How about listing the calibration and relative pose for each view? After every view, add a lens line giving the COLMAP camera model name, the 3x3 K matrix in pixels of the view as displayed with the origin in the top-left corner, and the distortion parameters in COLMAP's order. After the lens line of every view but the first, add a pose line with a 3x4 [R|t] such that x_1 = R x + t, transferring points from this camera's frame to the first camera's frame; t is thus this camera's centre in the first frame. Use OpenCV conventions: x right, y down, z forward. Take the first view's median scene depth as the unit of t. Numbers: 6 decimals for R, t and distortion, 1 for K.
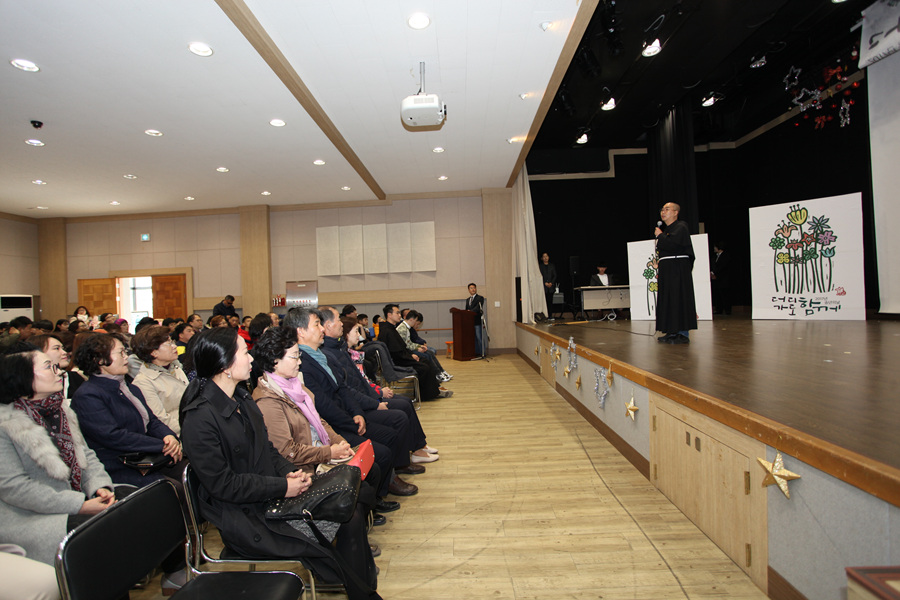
lens RADIAL K [[438.1, 0, 444.4], [0, 438.1, 296.8], [0, 0, 1]] dist [-0.068548, 0.028522]
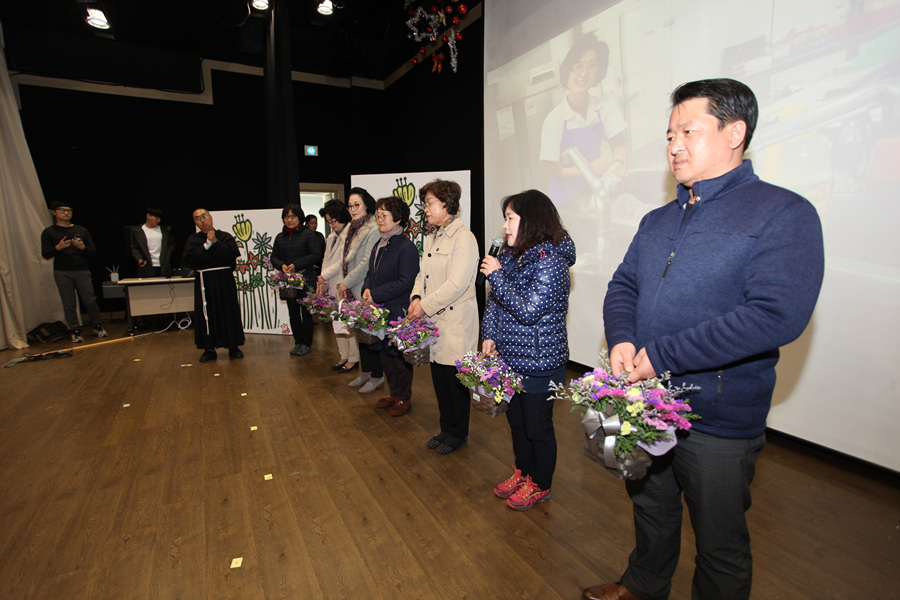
lens RADIAL K [[438.1, 0, 444.4], [0, 438.1, 296.8], [0, 0, 1]] dist [-0.068548, 0.028522]
pose [[0.853701, -0.045909, 0.518736, 0.504050], [-0.028139, 0.990585, 0.133979, -0.120114], [-0.520003, -0.128975, 0.844371, 0.326938]]
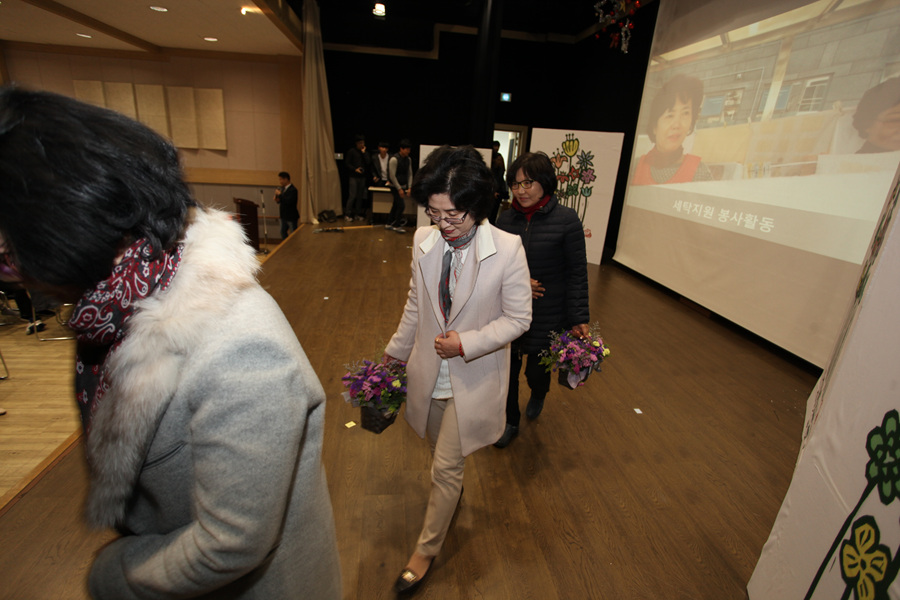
lens RADIAL K [[438.1, 0, 444.4], [0, 438.1, 296.8], [0, 0, 1]] dist [-0.068548, 0.028522]
pose [[0.983167, 0.053075, 0.174833, 0.410422], [-0.107635, 0.941462, 0.319474, -0.152995], [-0.147642, -0.332914, 0.931327, 0.042401]]
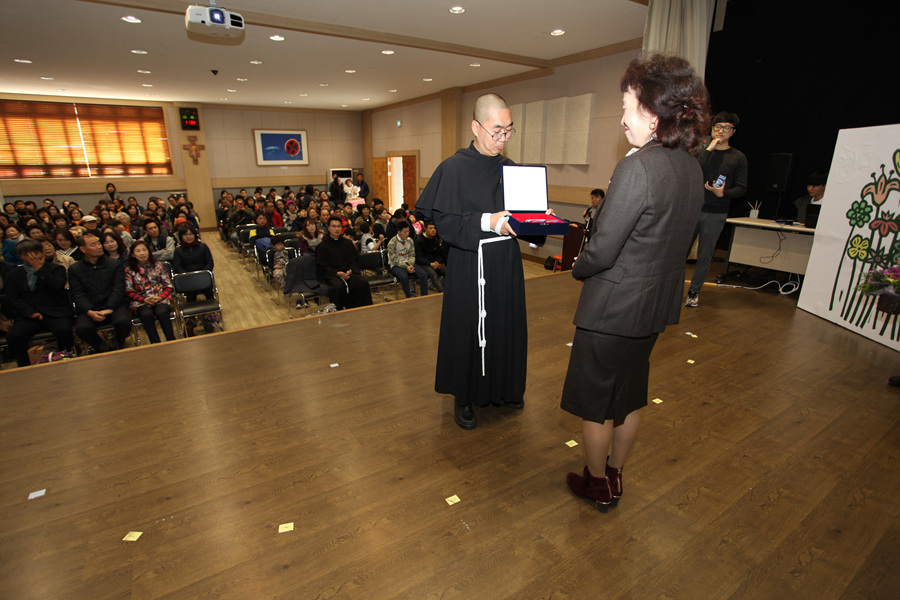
lens RADIAL K [[434.7, 0, 443.3], [0, 434.7, 296.7], [0, 0, 1]] dist [-0.057000, 0.021204]
pose [[0.564936, 0.283816, -0.774787, 0.700751], [-0.020372, 0.943494, 0.330762, -0.124439], [0.824883, -0.171075, 0.538796, 0.535408]]
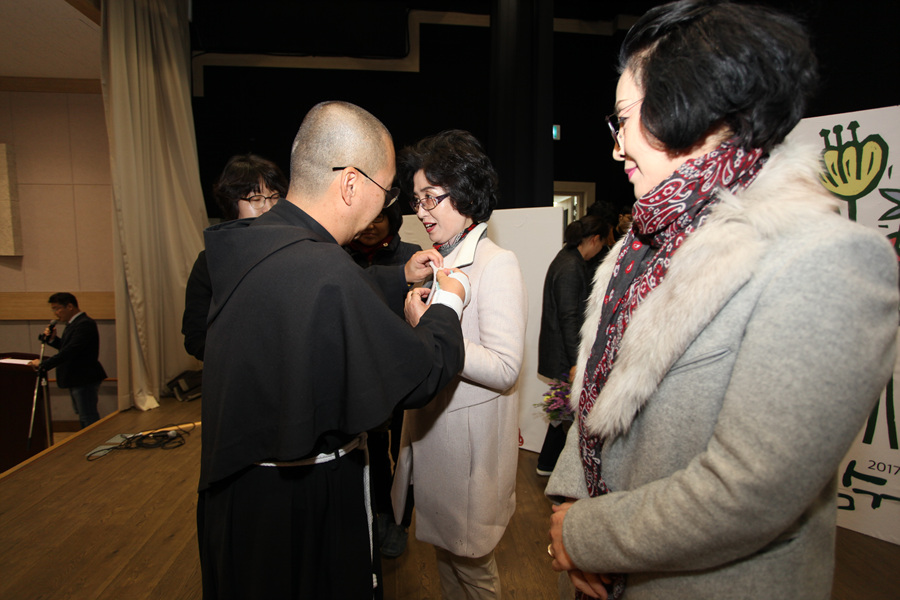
lens RADIAL K [[434.7, 0, 443.3], [0, 434.7, 296.7], [0, 0, 1]] dist [-0.057000, 0.021204]
pose [[0.990212, 0.034168, 0.135322, 0.534883], [-0.047646, 0.994080, 0.097648, -0.119059], [-0.131184, -0.103140, 0.985978, 0.748587]]
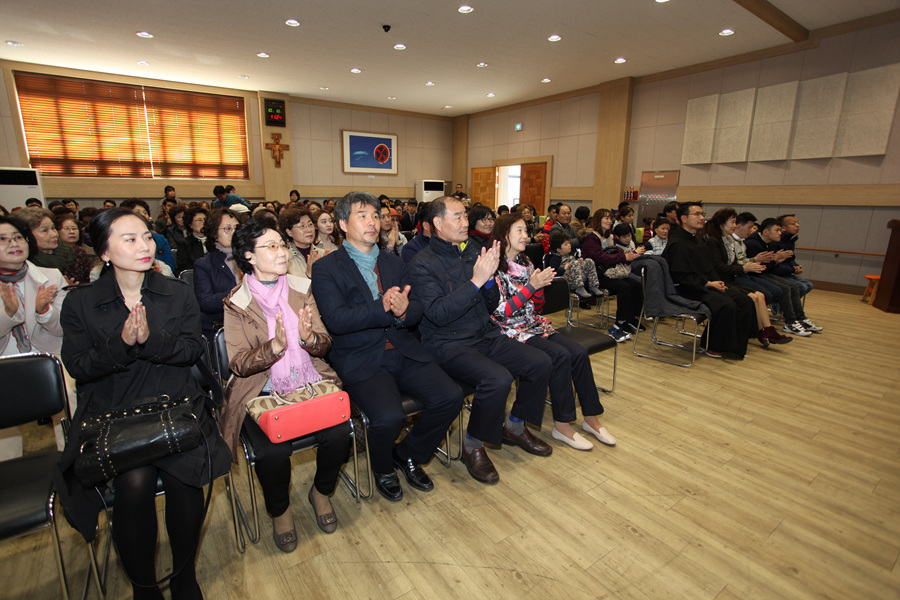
lens RADIAL K [[437.8, 0, 441.9], [0, 437.8, 296.7], [0, 0, 1]] dist [-0.065462, 0.026814]
pose [[0.602922, 0.220611, -0.766691, 0.143925], [-0.031240, 0.966798, 0.253624, 0.001038], [0.797188, -0.128965, 0.589796, 0.247593]]
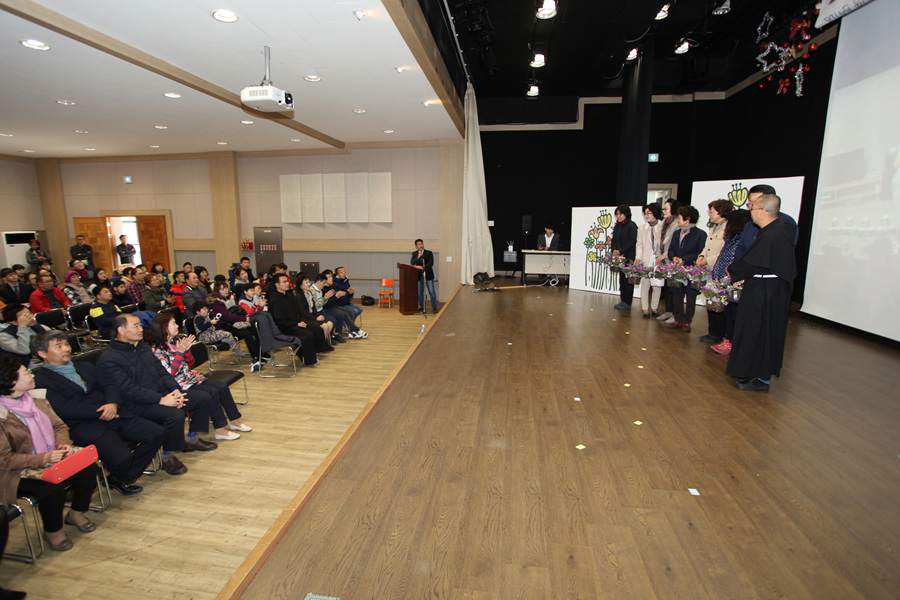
lens RADIAL K [[438.1, 0, 444.4], [0, 438.1, 296.8], [0, 0, 1]] dist [-0.068548, 0.028522]
pose [[0.992720, 0.061804, -0.103383, 0.317612], [-0.042046, 0.982140, 0.183394, -0.119528], [0.112871, -0.177712, 0.977588, 0.001864]]
